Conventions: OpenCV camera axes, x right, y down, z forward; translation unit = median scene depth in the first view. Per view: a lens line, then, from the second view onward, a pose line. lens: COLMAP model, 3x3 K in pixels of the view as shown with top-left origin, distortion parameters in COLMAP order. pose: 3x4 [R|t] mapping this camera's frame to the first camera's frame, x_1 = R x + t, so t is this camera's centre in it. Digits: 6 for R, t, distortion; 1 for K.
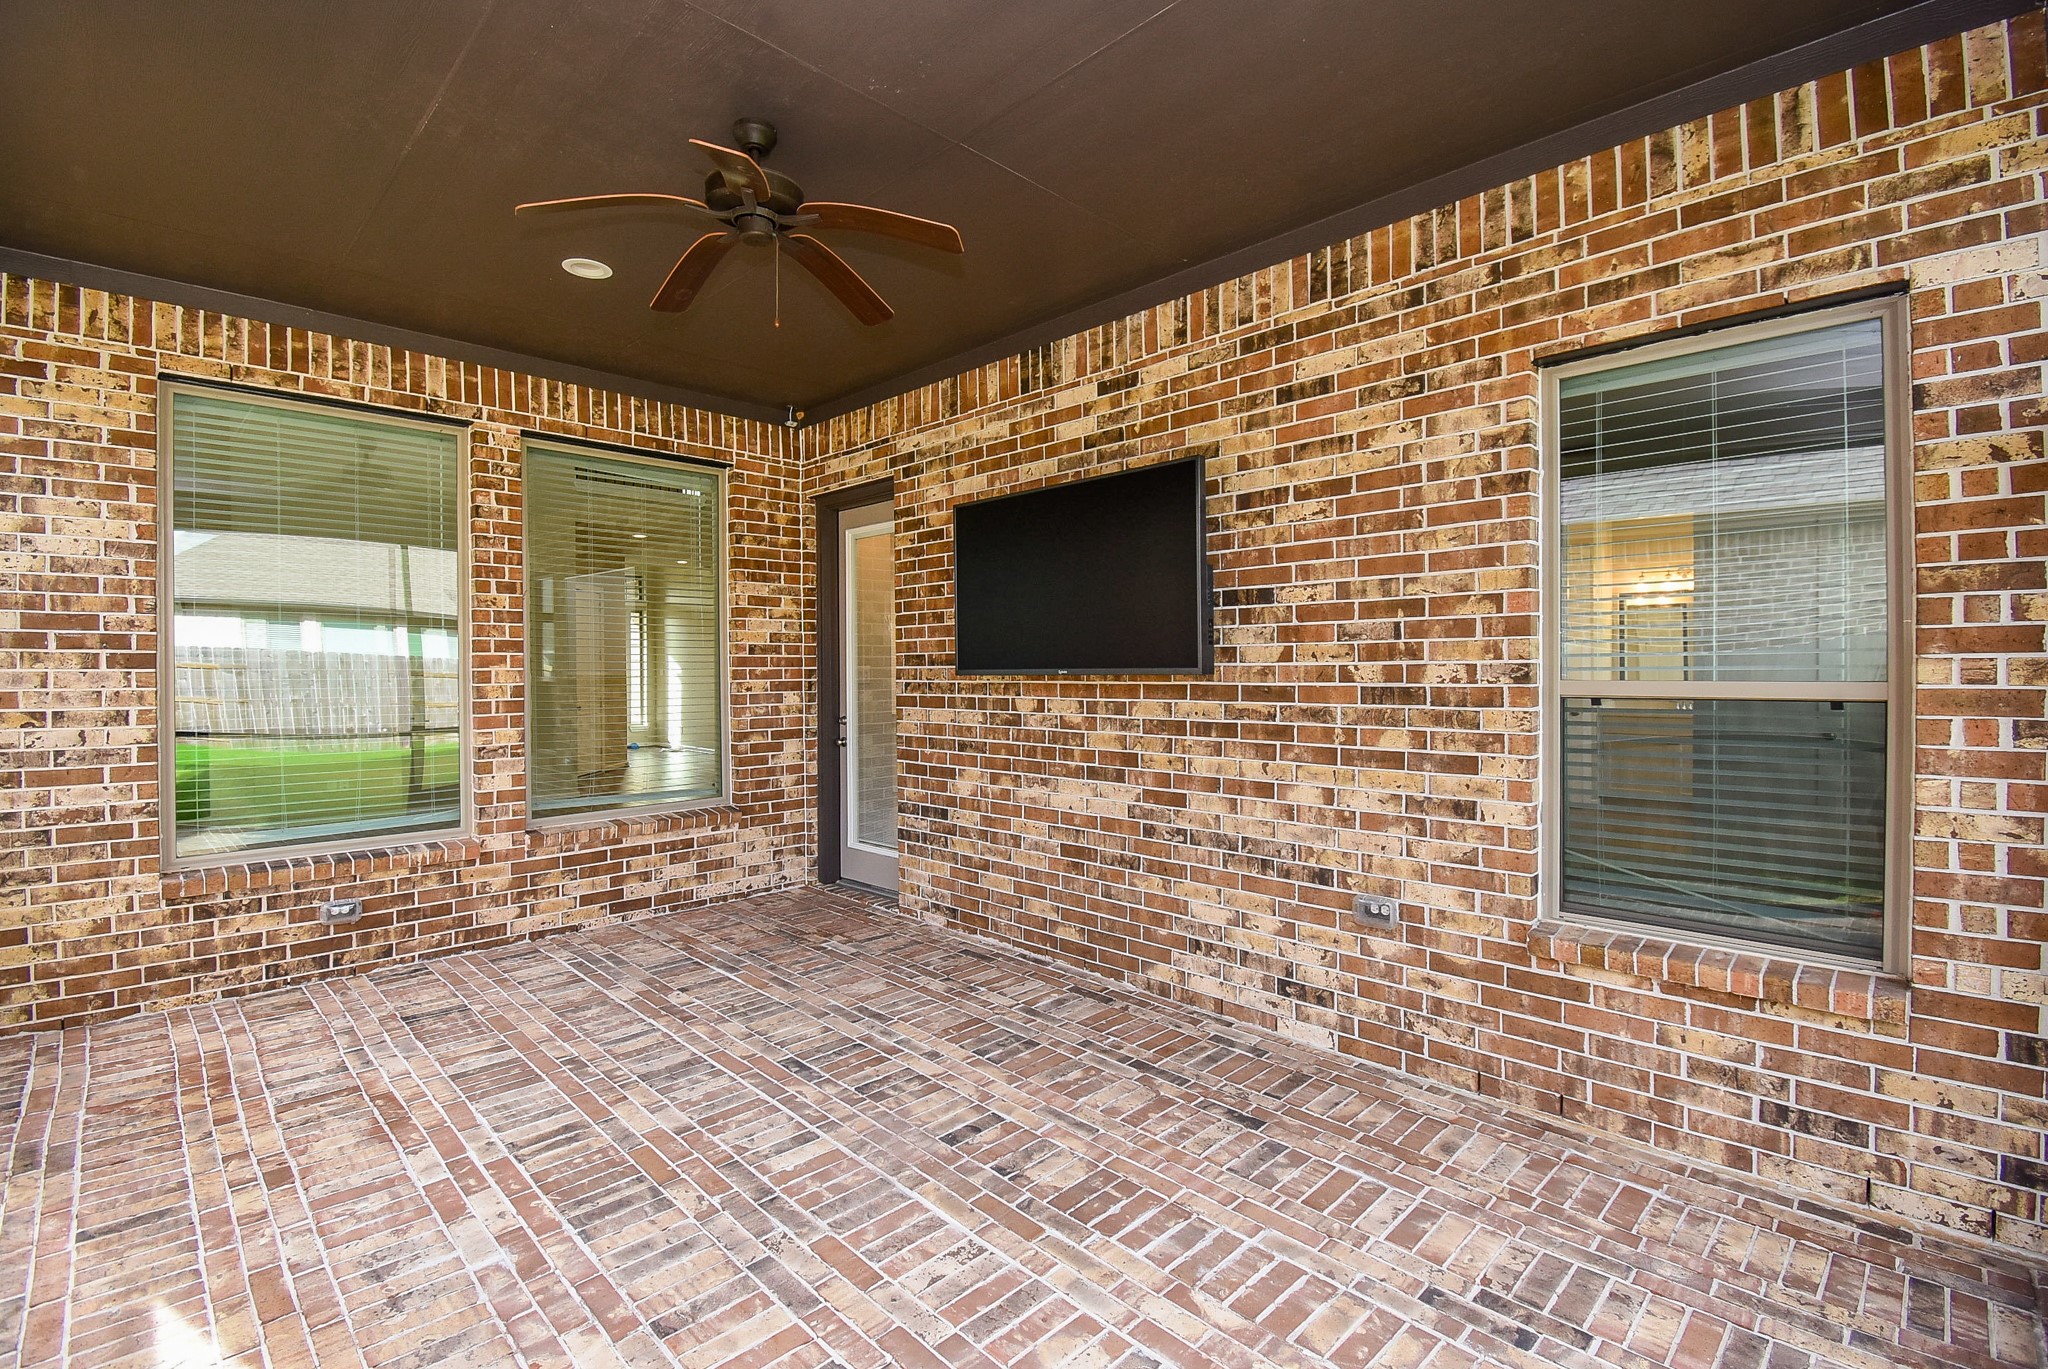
lens RADIAL K [[914.7, 0, 974.6], [0, 914.7, 666.6], [0, 0, 1]] dist [0.021859, -0.023161]
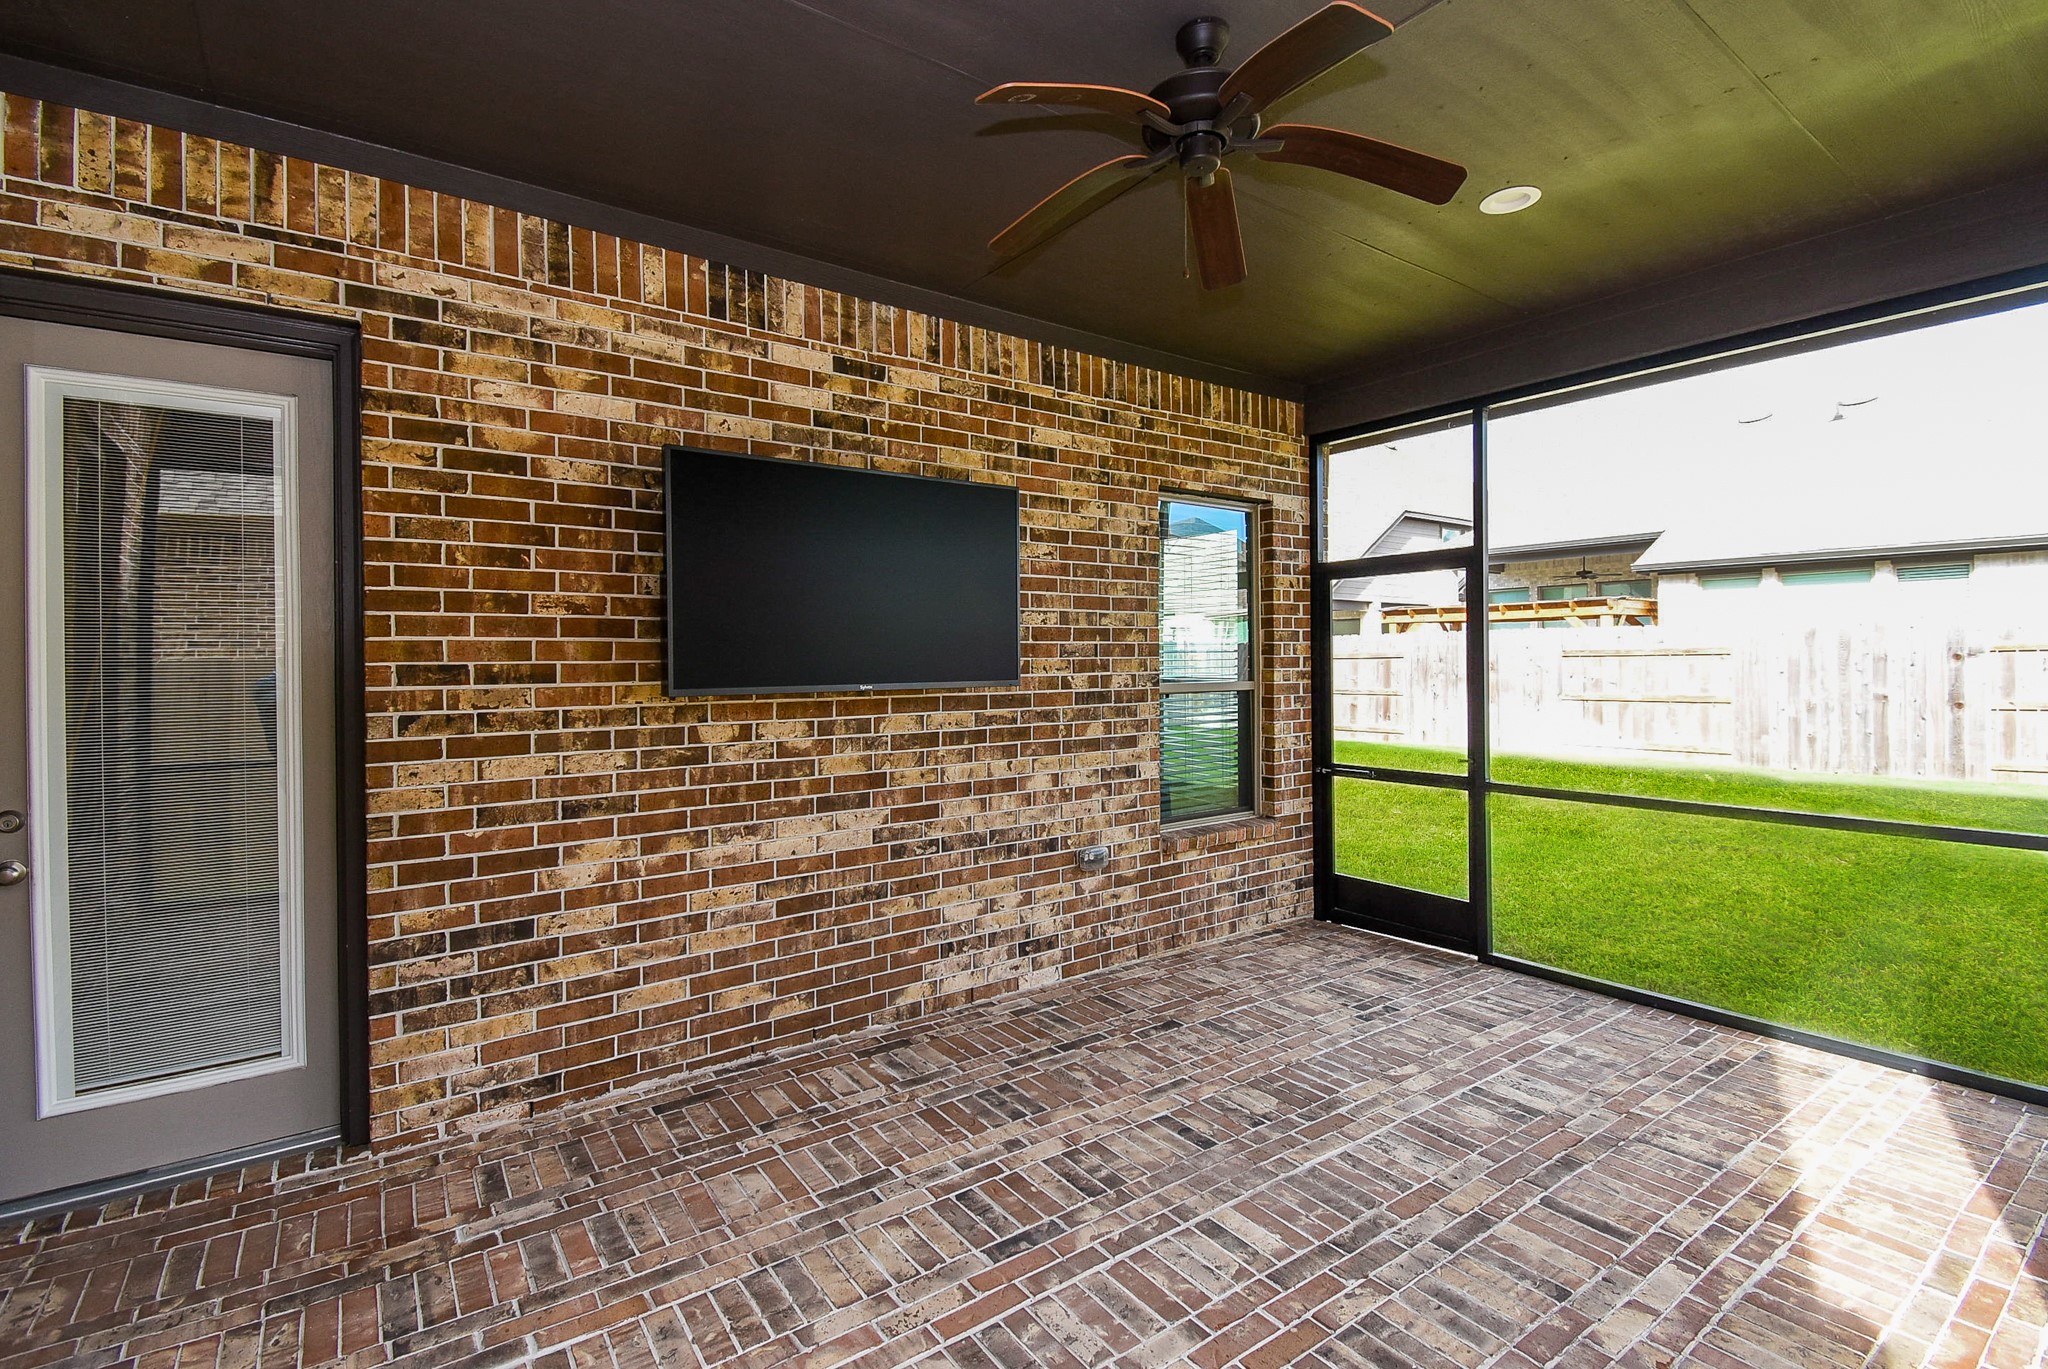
lens RADIAL K [[961.1, 0, 1008.4], [0, 961.1, 657.7], [0, 0, 1]] dist [0.036186, -0.027926]
pose [[0.124963, 0.008585, 0.992124, -0.853324], [0.006955, 0.999930, -0.009529, -0.013260], [-0.992137, 0.008091, 0.124894, 0.815622]]
